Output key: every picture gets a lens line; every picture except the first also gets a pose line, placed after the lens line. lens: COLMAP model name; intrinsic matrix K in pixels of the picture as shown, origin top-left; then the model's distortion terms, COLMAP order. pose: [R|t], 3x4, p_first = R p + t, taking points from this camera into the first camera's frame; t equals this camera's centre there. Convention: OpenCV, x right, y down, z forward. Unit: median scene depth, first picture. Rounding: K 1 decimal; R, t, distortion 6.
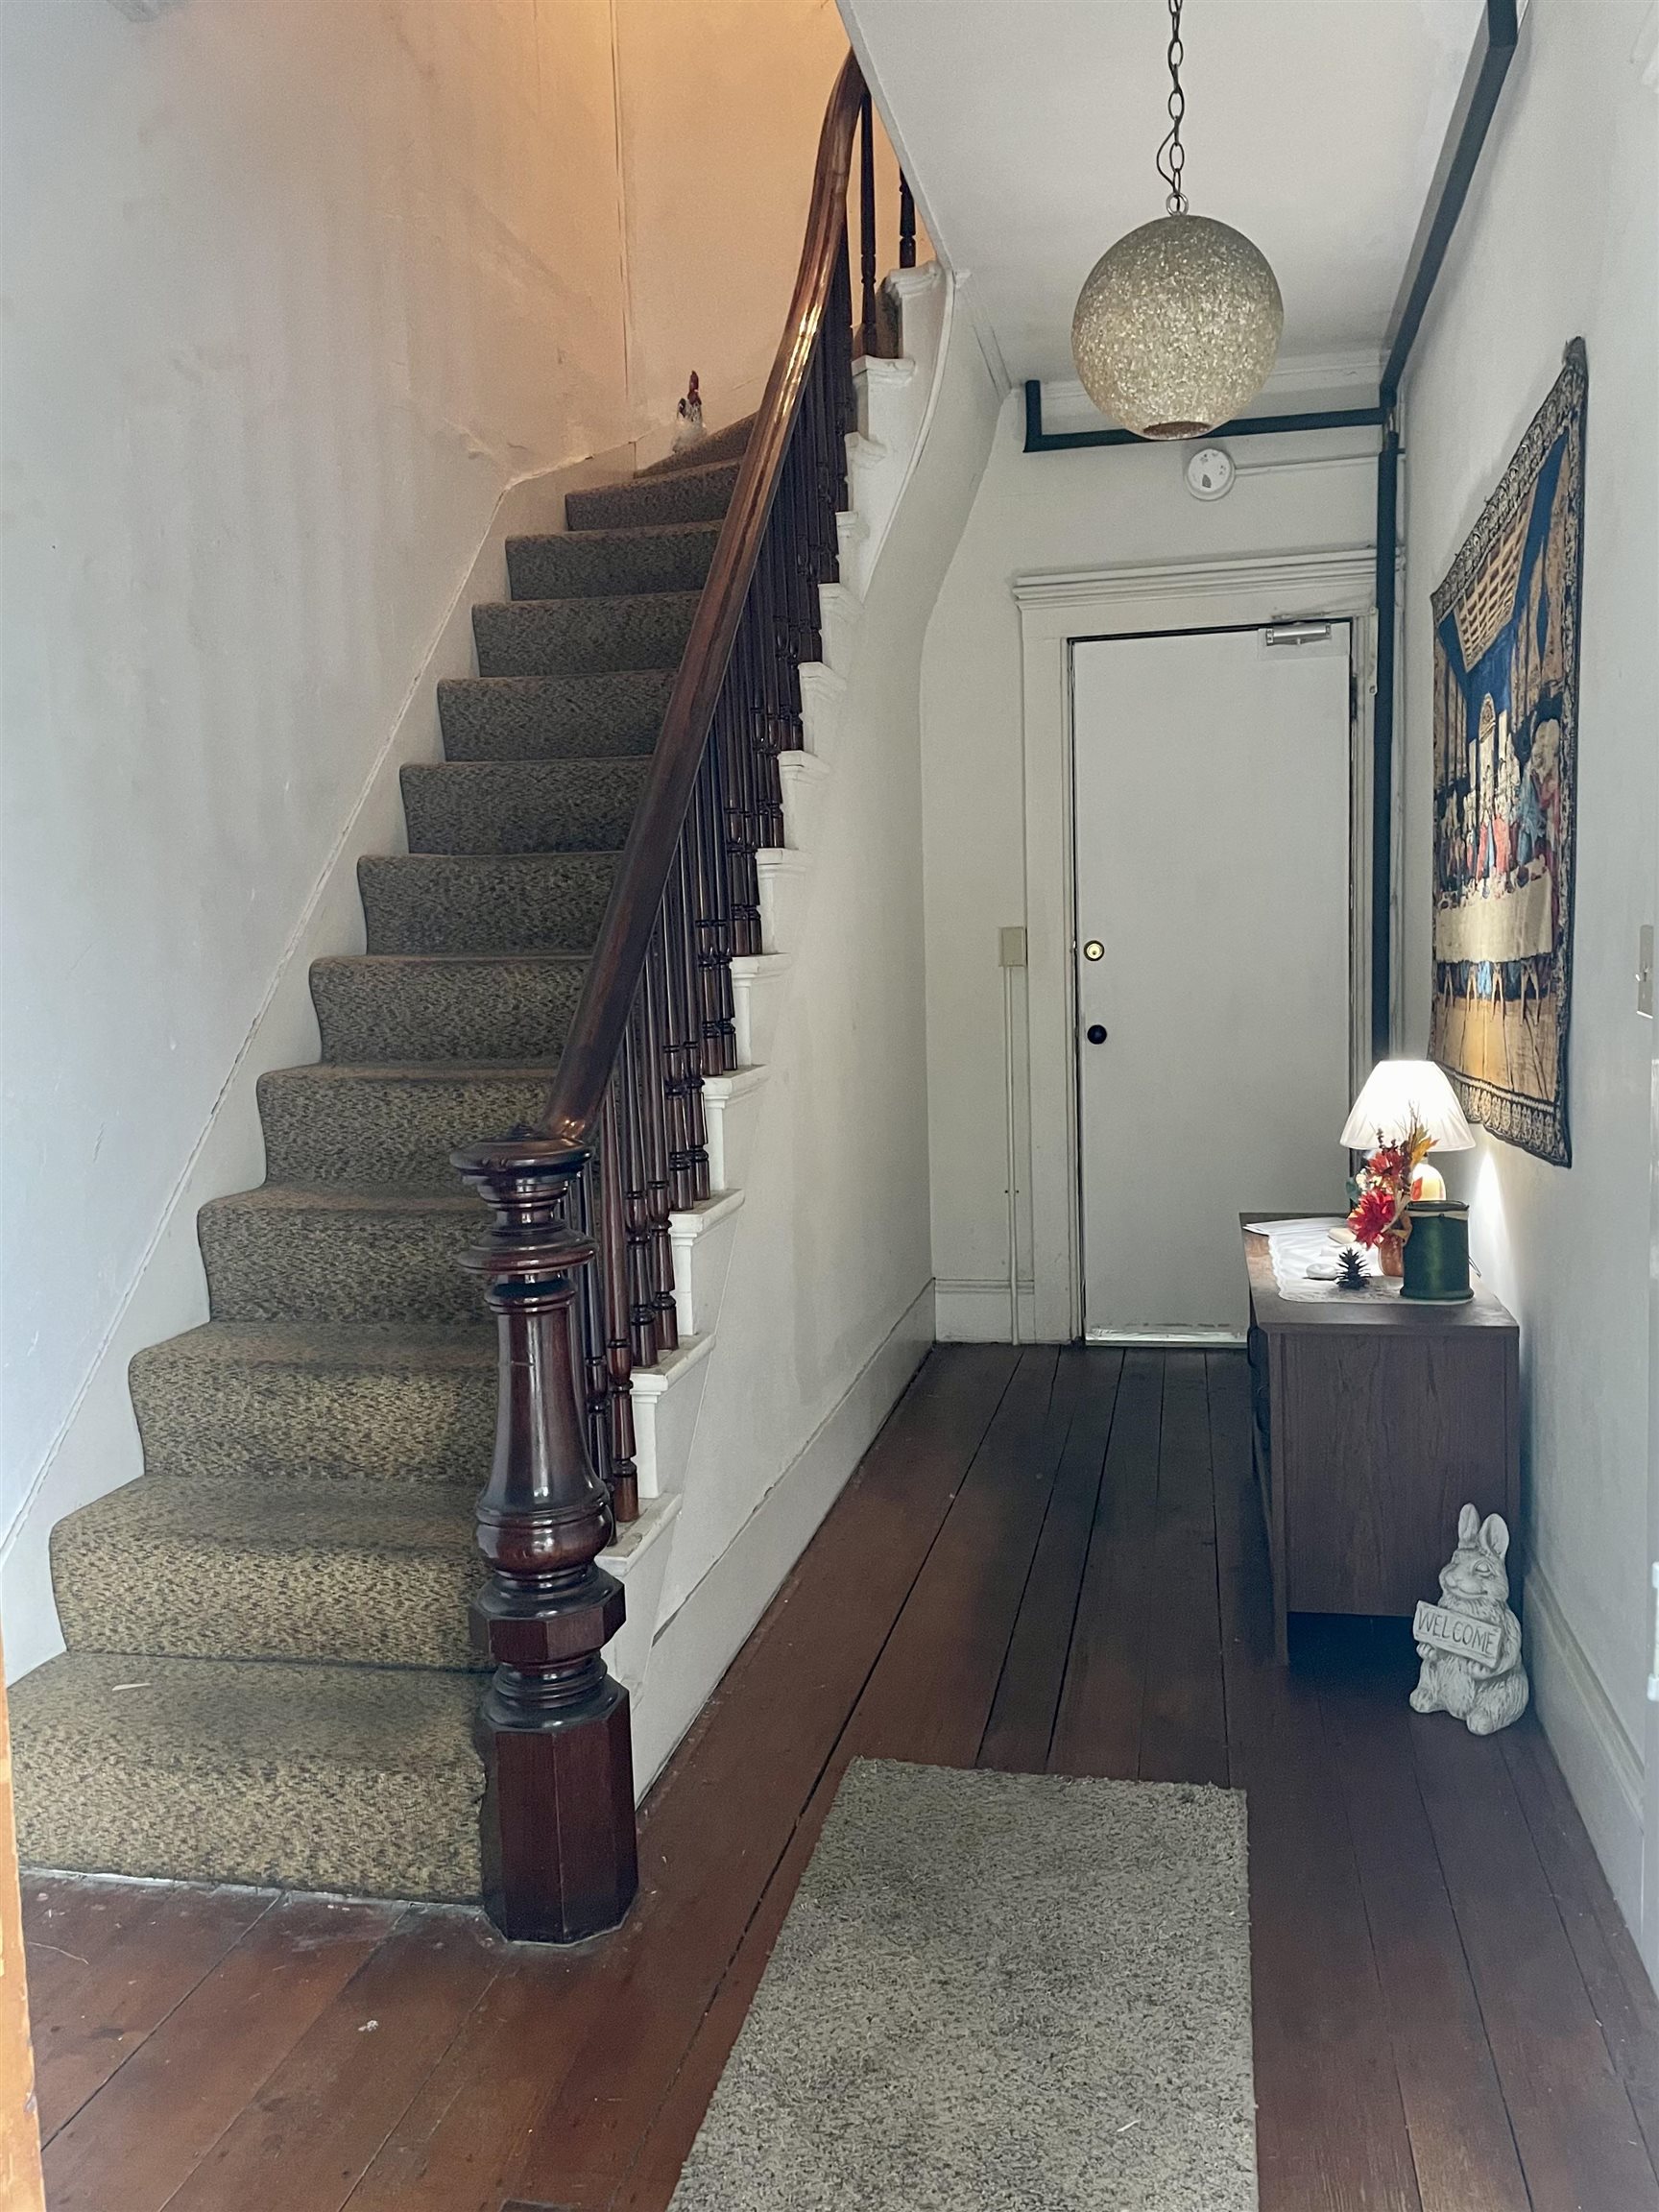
lens RADIAL K [[1679.1, 0, 832.9], [0, 1679.1, 1109.4], [0, 0, 1]] dist [0.009205, 0.001440]
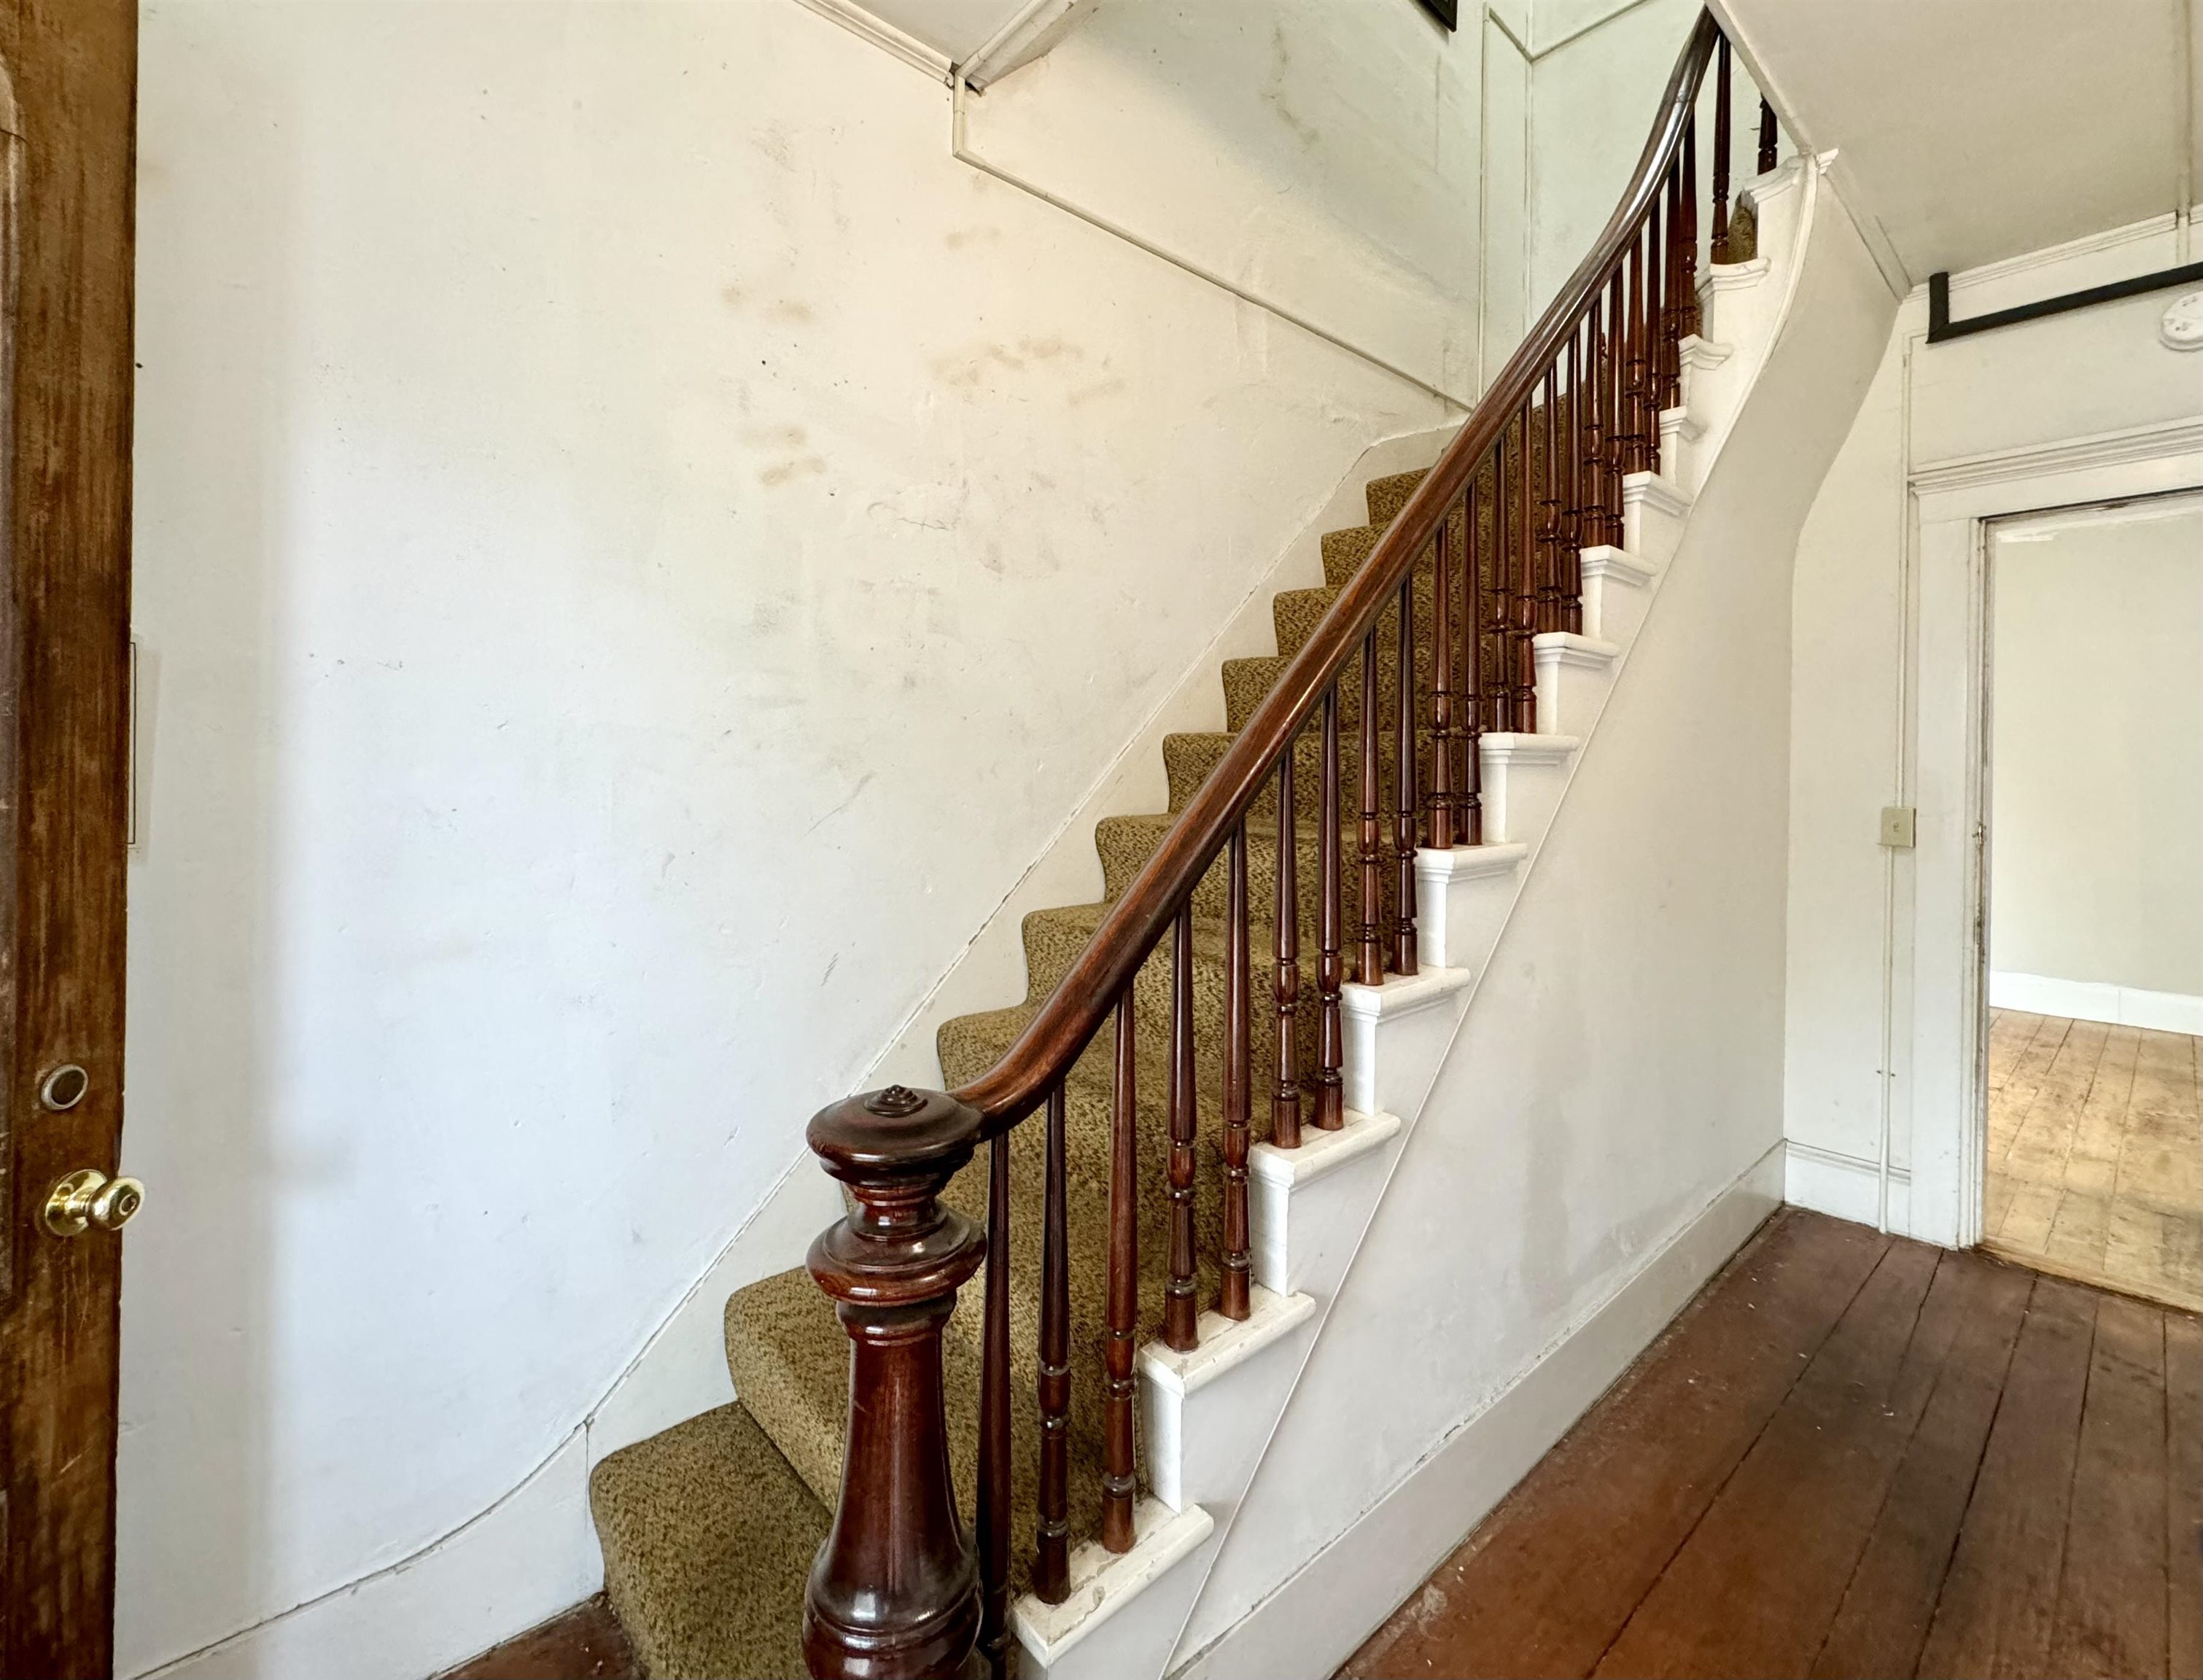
lens RADIAL K [[963.8, 0, 1088.1], [0, 963.8, 778.0], [0, 0, 1]] dist [-0.004108, -0.001220]
pose [[0.803499, 0.039230, -0.594012, 0.074044], [-0.095239, 0.993445, -0.063217, -0.054996], [0.587638, 0.107368, 0.801969, 0.322061]]
